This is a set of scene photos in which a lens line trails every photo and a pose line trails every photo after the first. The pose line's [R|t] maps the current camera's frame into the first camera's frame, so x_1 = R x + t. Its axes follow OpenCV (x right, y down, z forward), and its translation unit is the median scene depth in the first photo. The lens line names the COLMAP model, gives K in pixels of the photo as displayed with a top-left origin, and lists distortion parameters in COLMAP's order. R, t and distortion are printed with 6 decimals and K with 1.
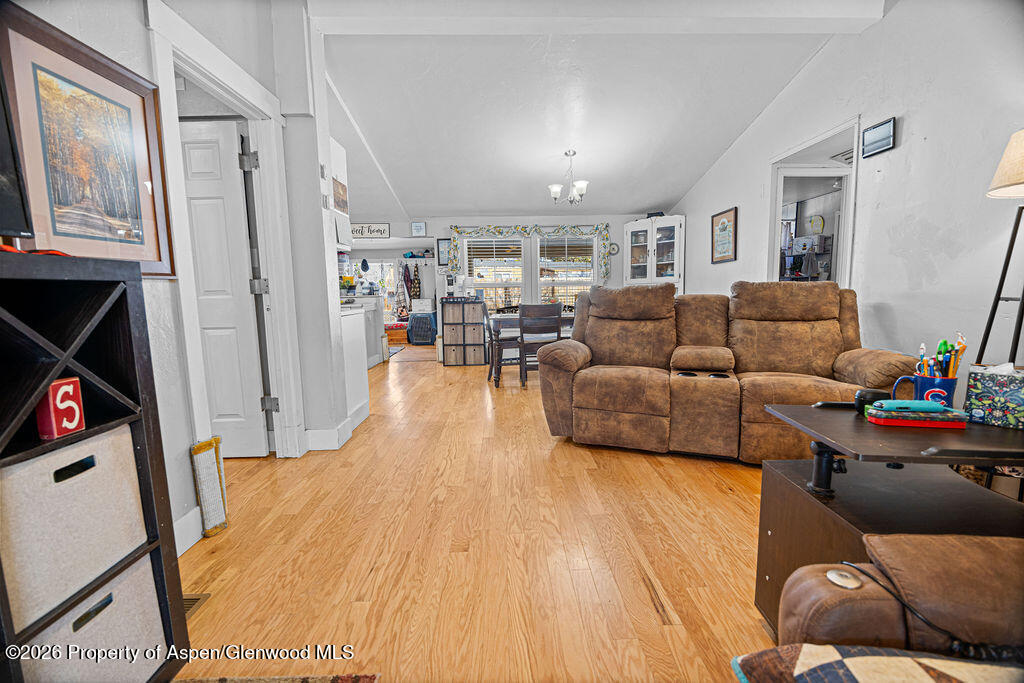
lens RADIAL K [[427.6, 0, 514.5], [0, 427.6, 339.4], [0, 0, 1]] dist [-0.014617, 0.001161]
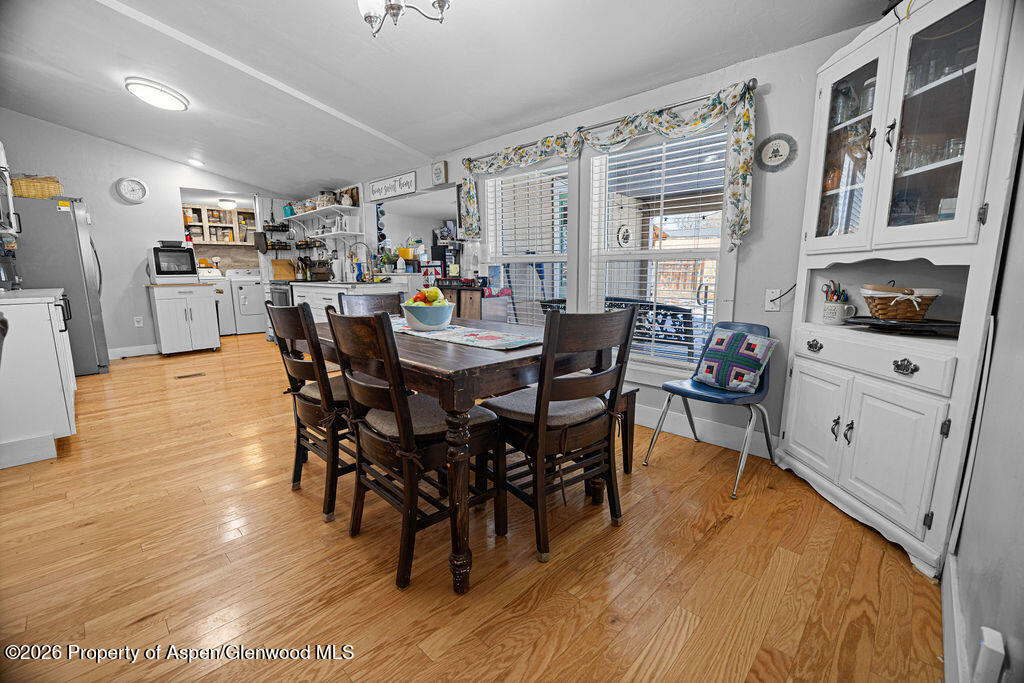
lens RADIAL K [[427.6, 0, 513.7], [0, 427.6, 338.6], [0, 0, 1]] dist [-0.014617, 0.001161]
pose [[0.700850, 0.127486, -0.701823, 0.351523], [-0.086060, 0.991824, 0.094224, -0.076883], [0.708098, -0.005638, 0.706092, 0.615364]]
